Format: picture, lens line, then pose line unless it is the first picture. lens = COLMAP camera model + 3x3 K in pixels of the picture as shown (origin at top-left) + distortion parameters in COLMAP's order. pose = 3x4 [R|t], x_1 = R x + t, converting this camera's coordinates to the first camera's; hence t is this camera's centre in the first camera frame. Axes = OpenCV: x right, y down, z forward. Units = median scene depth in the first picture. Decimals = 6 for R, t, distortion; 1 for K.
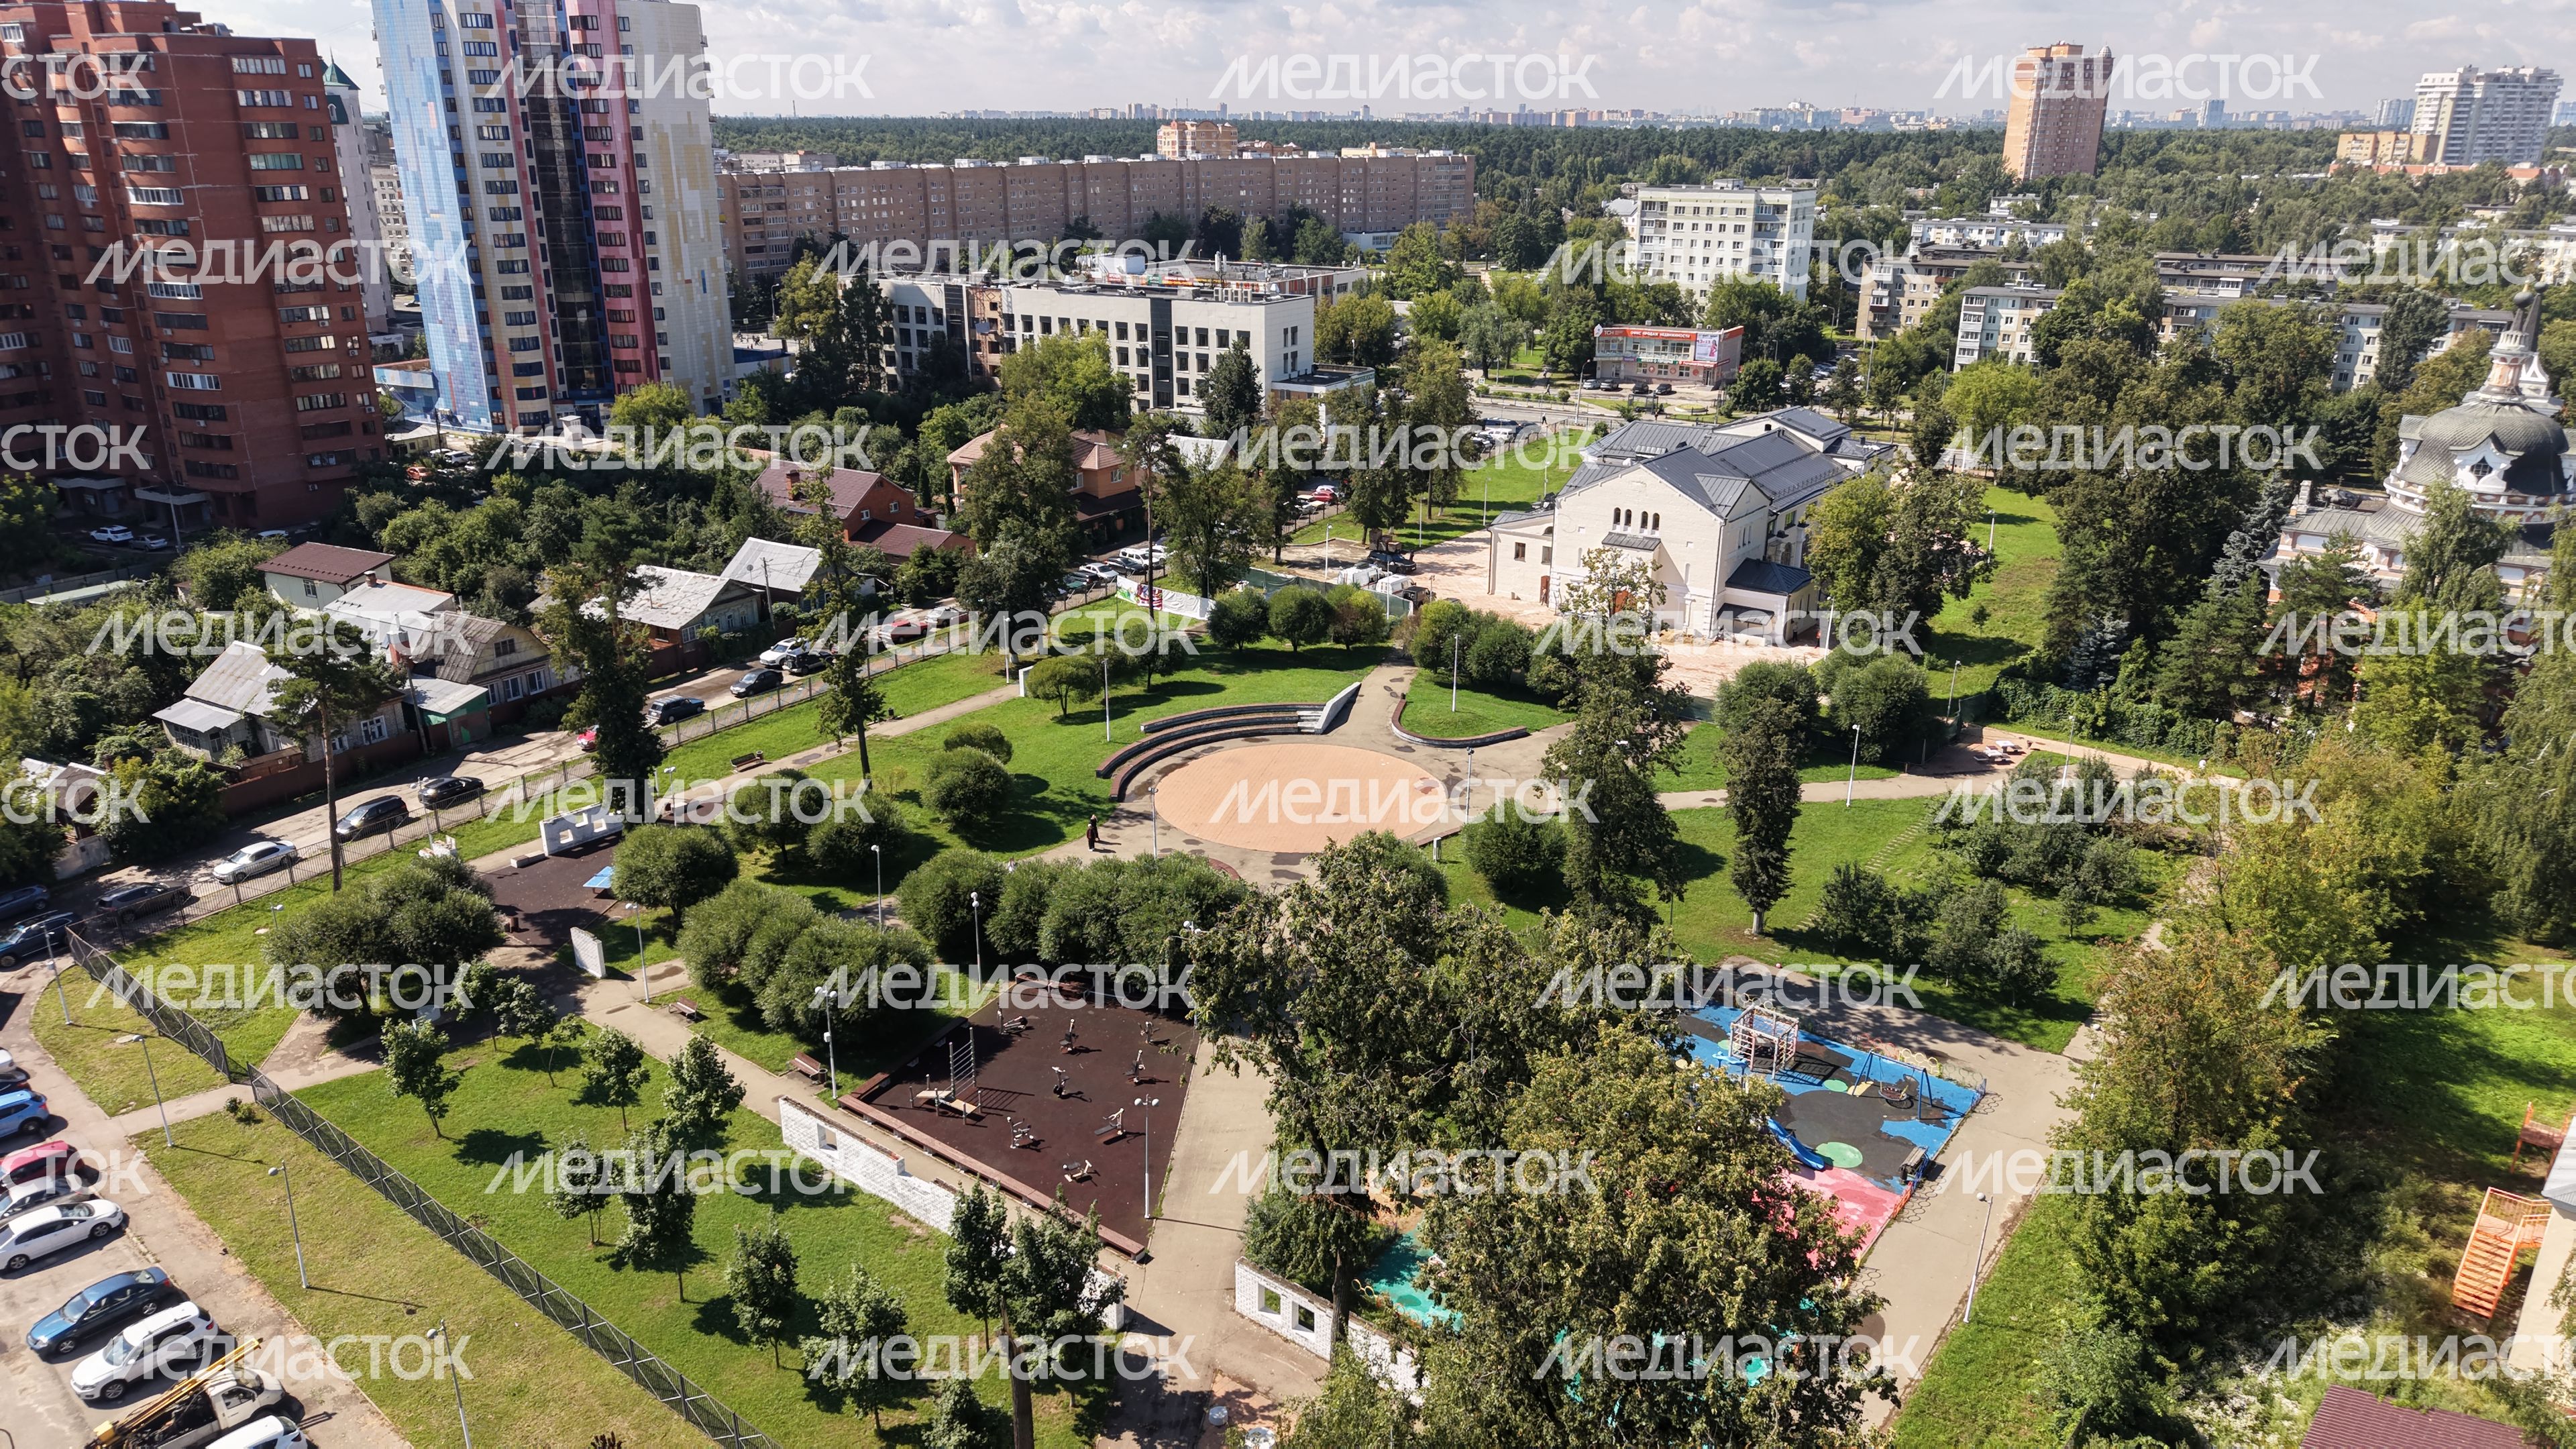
lens RADIAL K [[1738.9, 0, 1288.0], [0, 1738.9, 724.5], [0, 0, 1]] dist [0.097800, -0.117542]
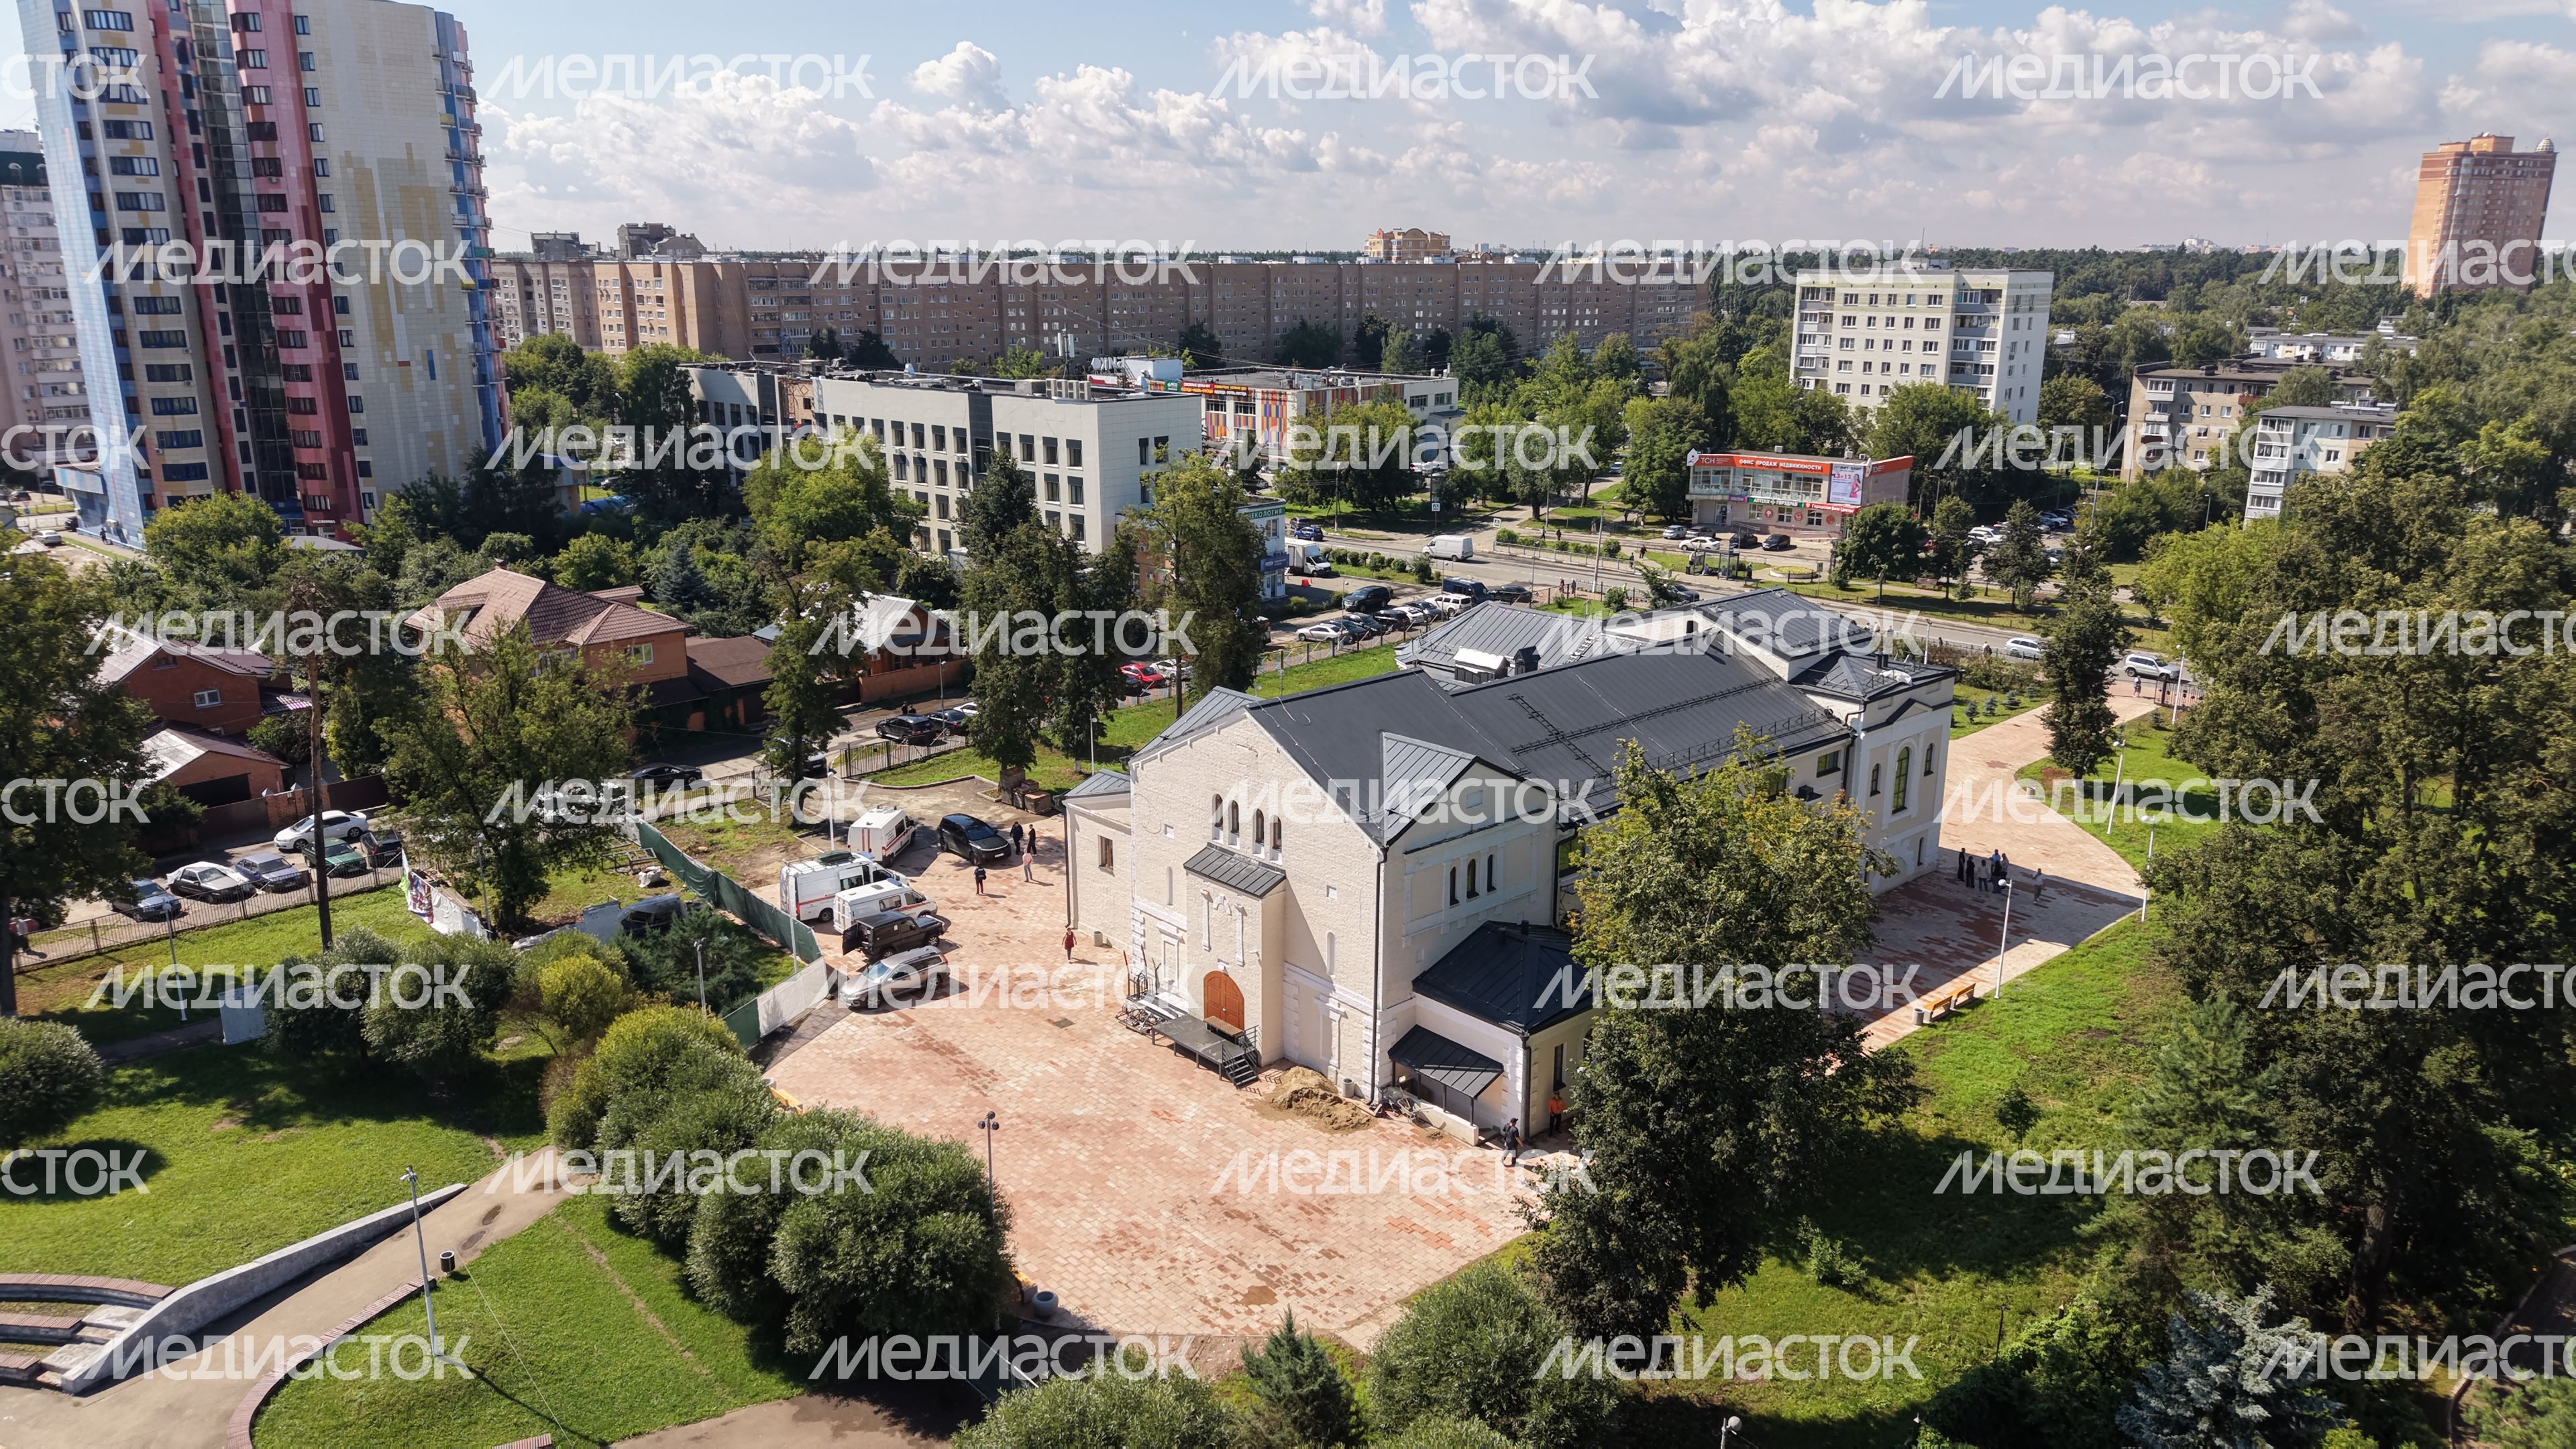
lens RADIAL K [[1686.3, 0, 1284.6], [0, 1686.3, 750.8], [0, 0, 1]] dist [0.063663, -0.043035]
pose [[0.977750, 0.056570, -0.202000, 0.184230], [-0.067329, 0.996633, -0.046789, -0.072010], [0.198673, 0.059349, 0.978267, 0.345182]]
